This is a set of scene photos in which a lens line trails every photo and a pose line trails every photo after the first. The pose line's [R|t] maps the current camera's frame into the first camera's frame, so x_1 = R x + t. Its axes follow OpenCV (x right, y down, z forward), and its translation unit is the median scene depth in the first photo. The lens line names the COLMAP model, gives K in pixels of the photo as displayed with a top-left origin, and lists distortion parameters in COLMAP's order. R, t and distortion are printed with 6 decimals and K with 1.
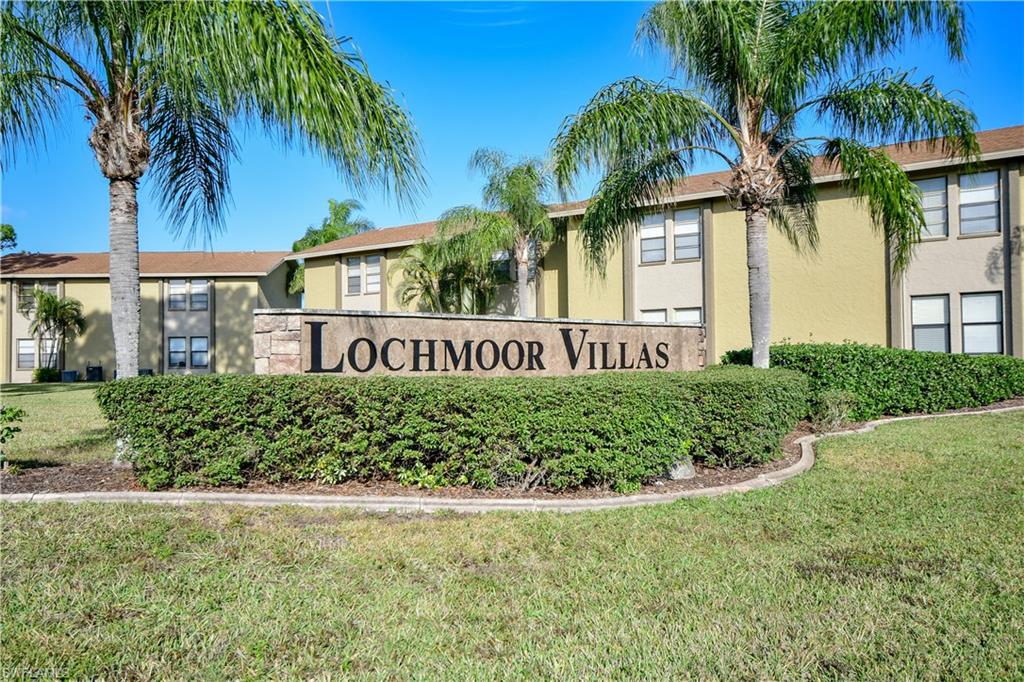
lens RADIAL K [[906.5, 0, 512.0], [0, 906.5, 341.0], [0, 0, 1]] dist [0.005527, 0.008904]
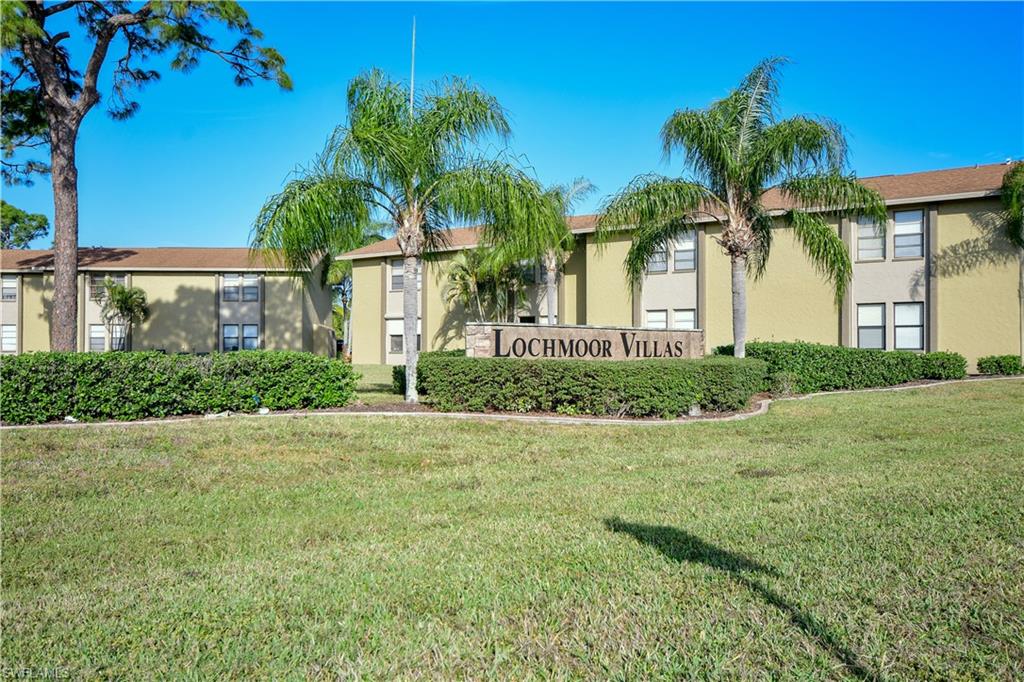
lens RADIAL K [[906.5, 0, 512.0], [0, 906.5, 341.0], [0, 0, 1]] dist [0.005527, 0.008904]
pose [[0.999783, 0.013042, 0.016245, -0.109380], [-0.013272, 0.999812, 0.014123, -0.012033], [-0.016058, -0.014336, 0.999768, -0.425928]]
